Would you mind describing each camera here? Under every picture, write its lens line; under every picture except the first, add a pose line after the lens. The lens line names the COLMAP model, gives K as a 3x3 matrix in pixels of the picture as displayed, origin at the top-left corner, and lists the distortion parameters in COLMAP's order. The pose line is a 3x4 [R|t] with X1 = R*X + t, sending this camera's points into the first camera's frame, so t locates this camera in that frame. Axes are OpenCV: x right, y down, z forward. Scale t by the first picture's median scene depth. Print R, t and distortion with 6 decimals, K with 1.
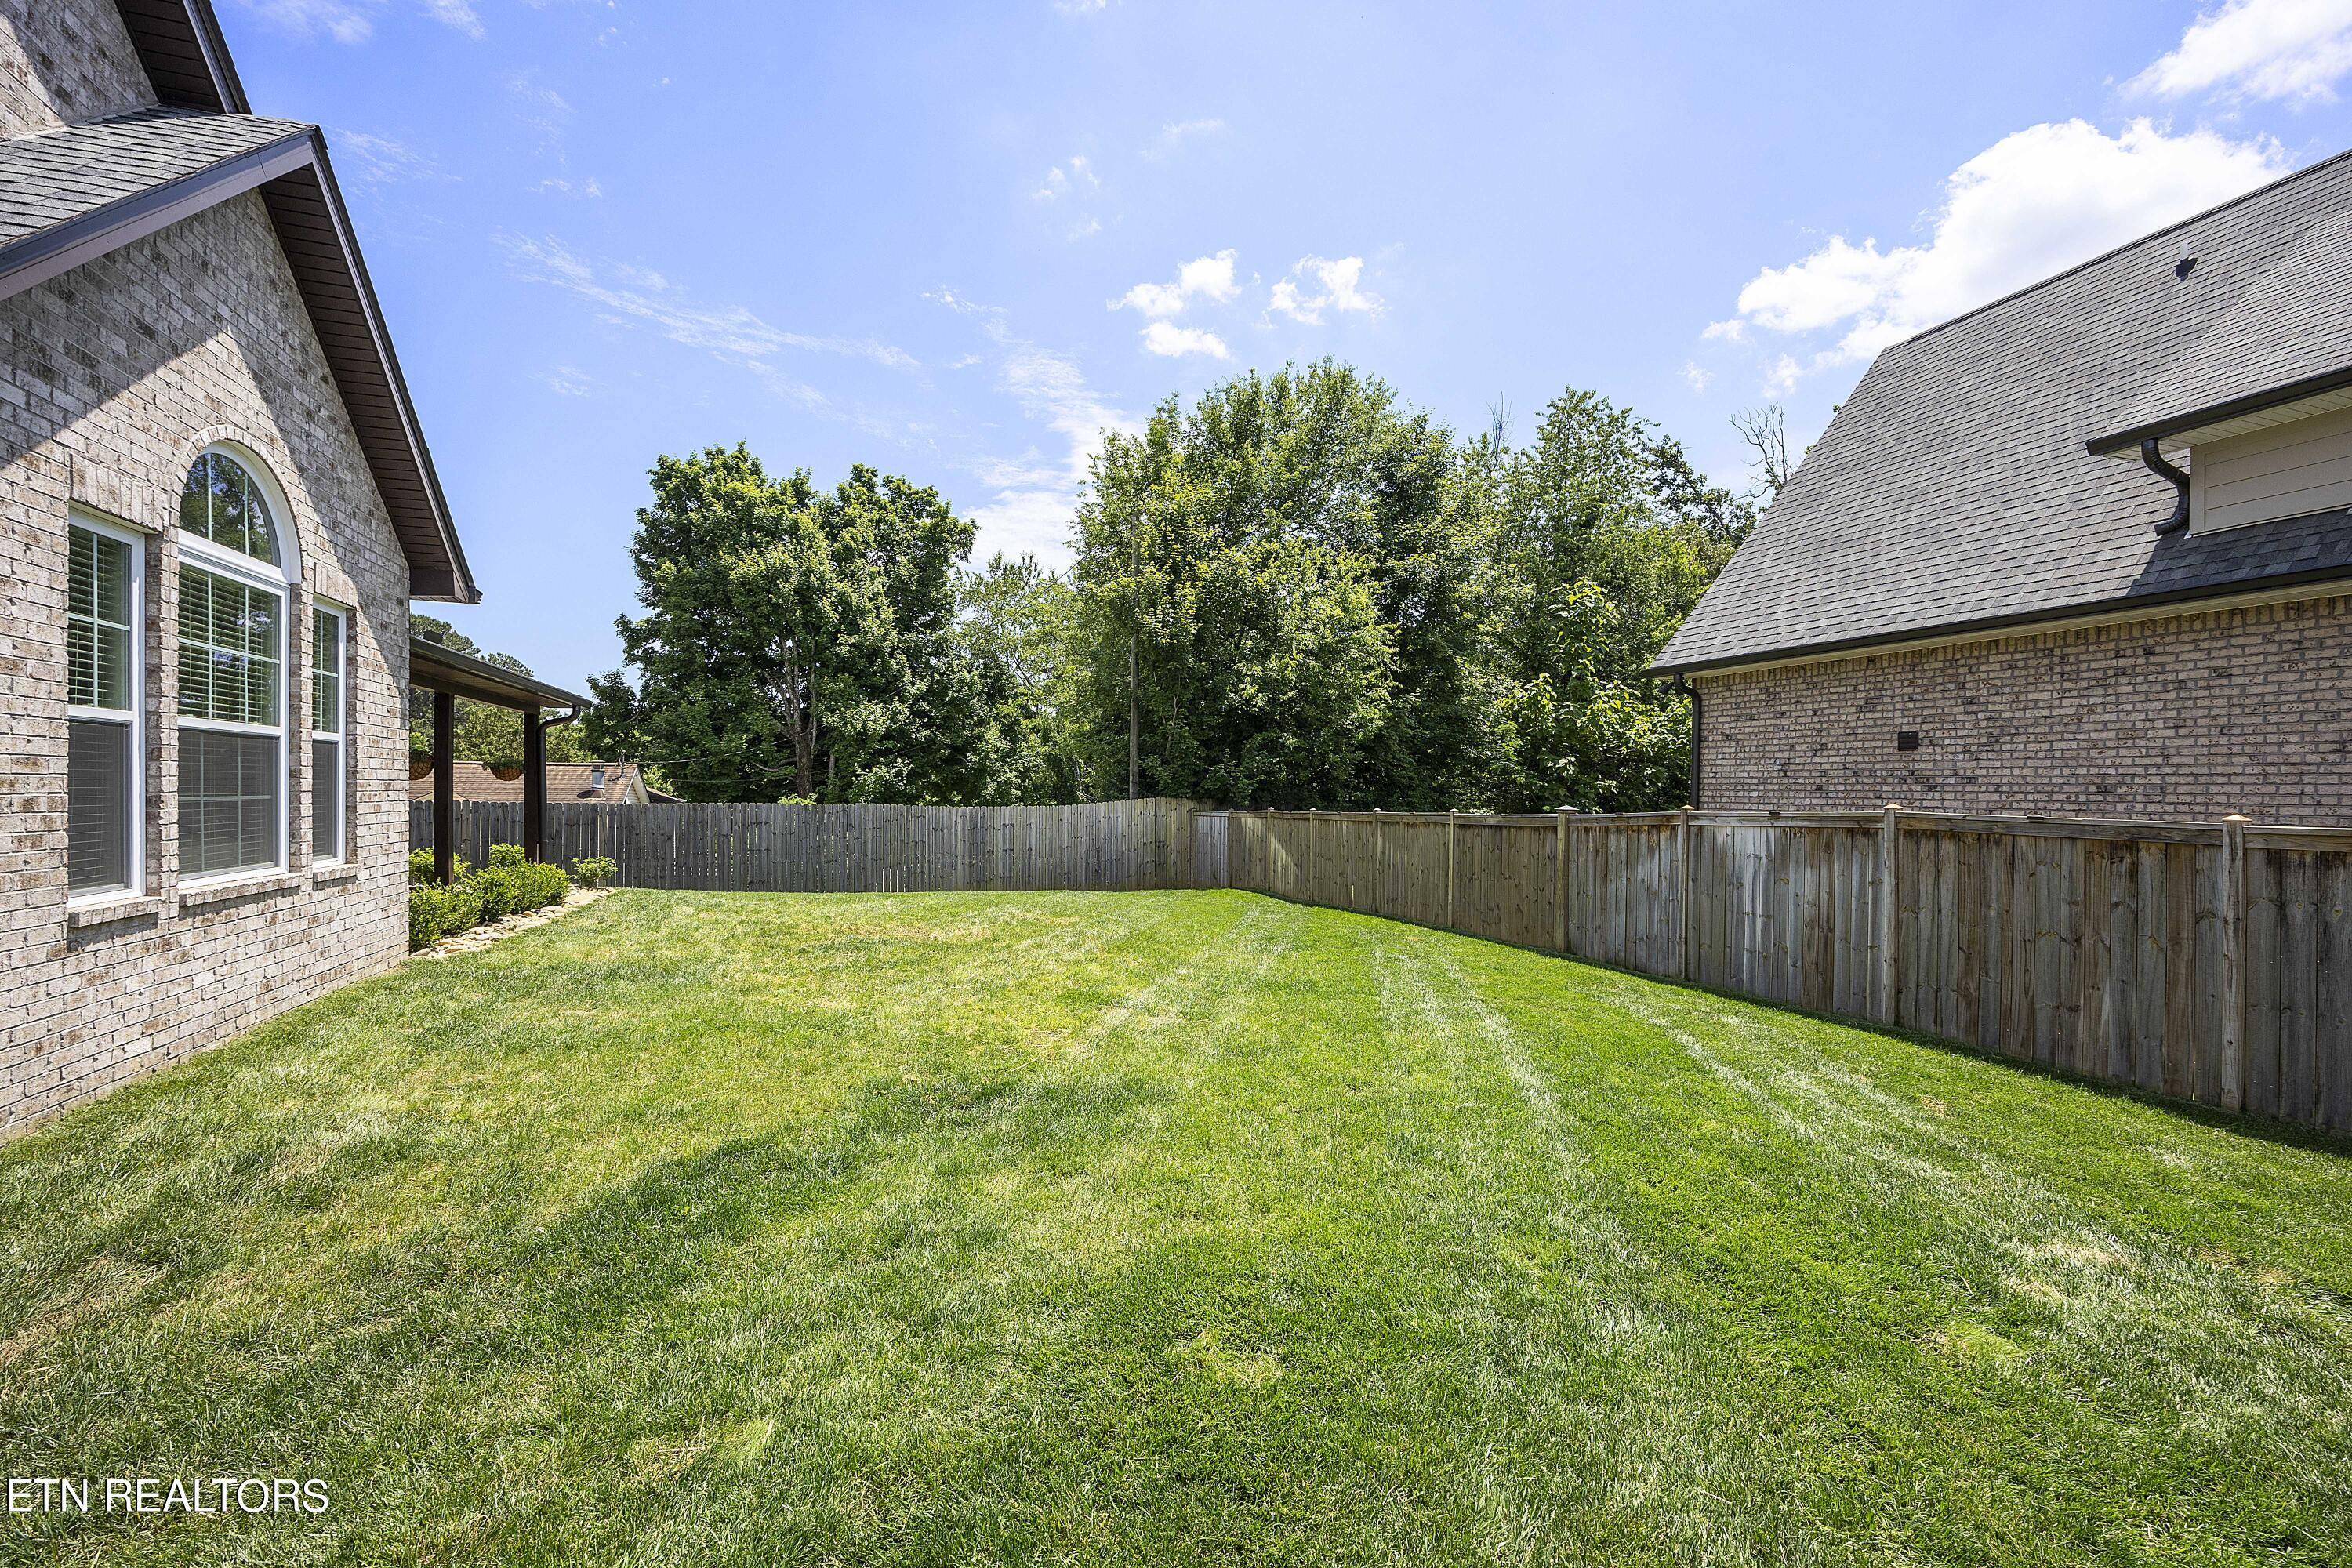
lens RADIAL K [[957.8, 0, 1212.3], [0, 957.8, 789.6], [0, 0, 1]] dist [-0.000889, -0.000178]
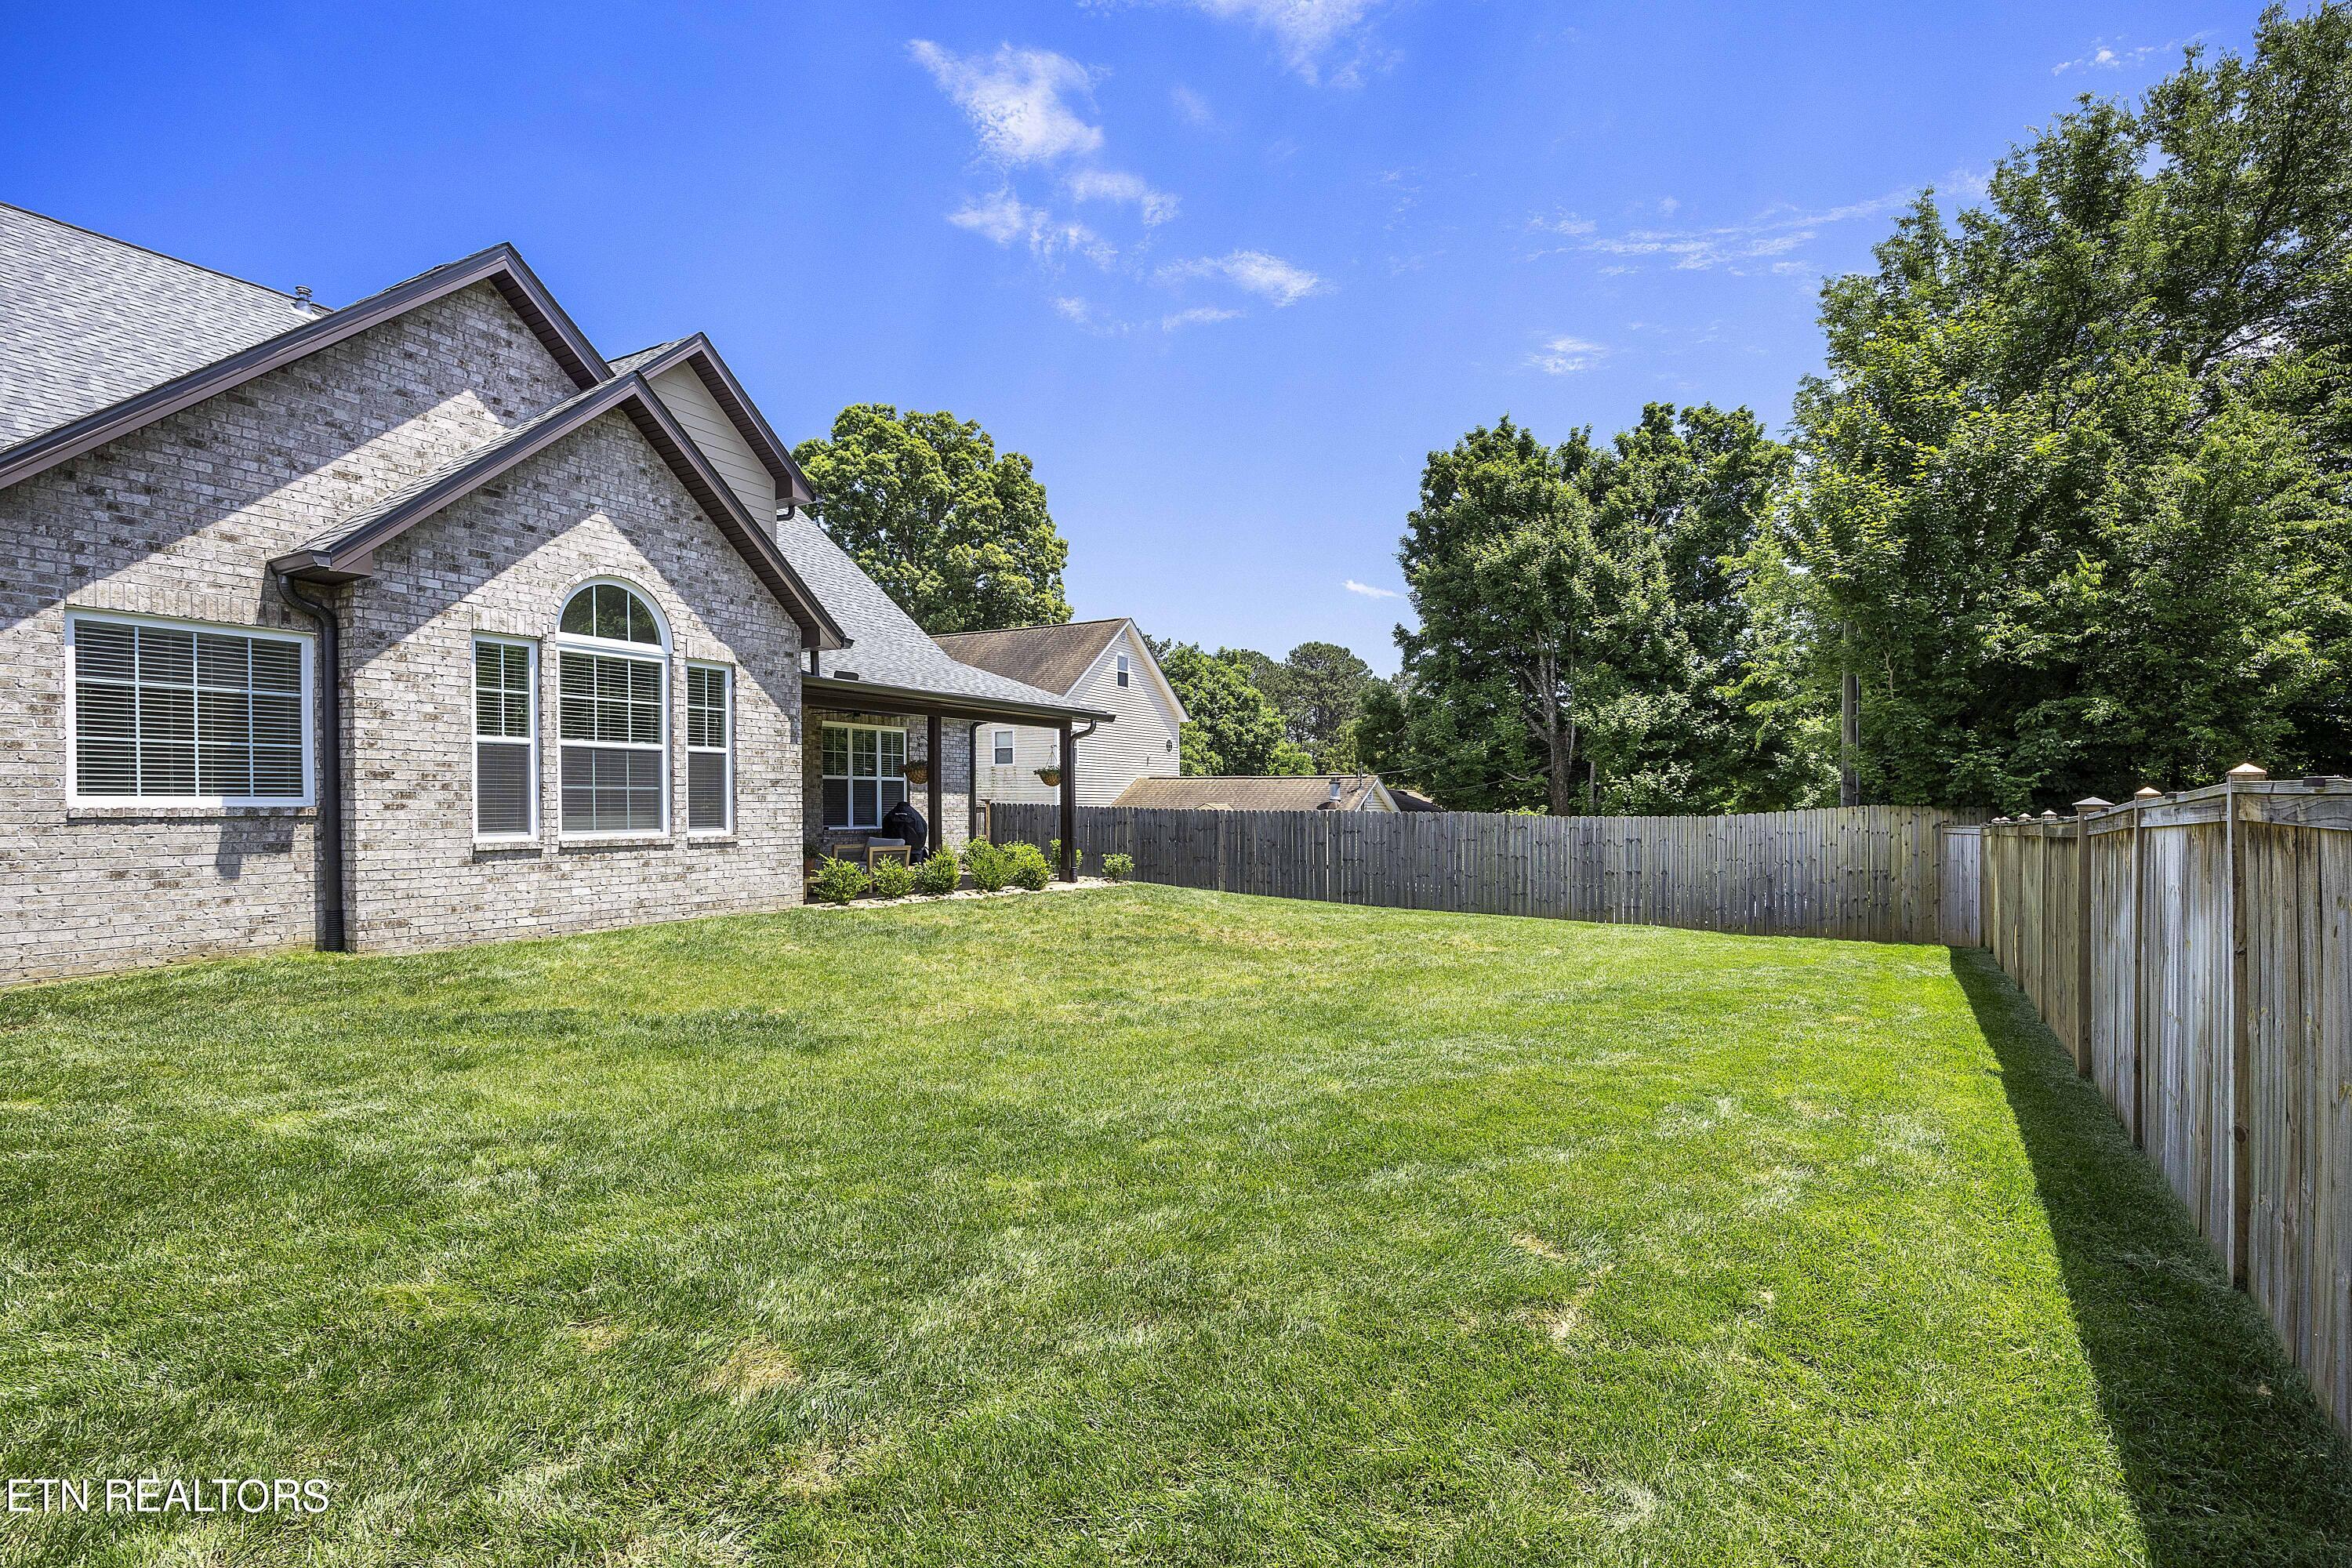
lens RADIAL K [[1186.3, 0, 1206.7], [0, 1186.3, 813.0], [0, 0, 1]] dist [-0.009301, -0.000340]
pose [[0.642006, 0.000871, -0.766700, 0.495973], [0.001244, 0.999997, 0.002178, 0.020059], [0.766699, -0.002352, 0.642002, 0.187161]]
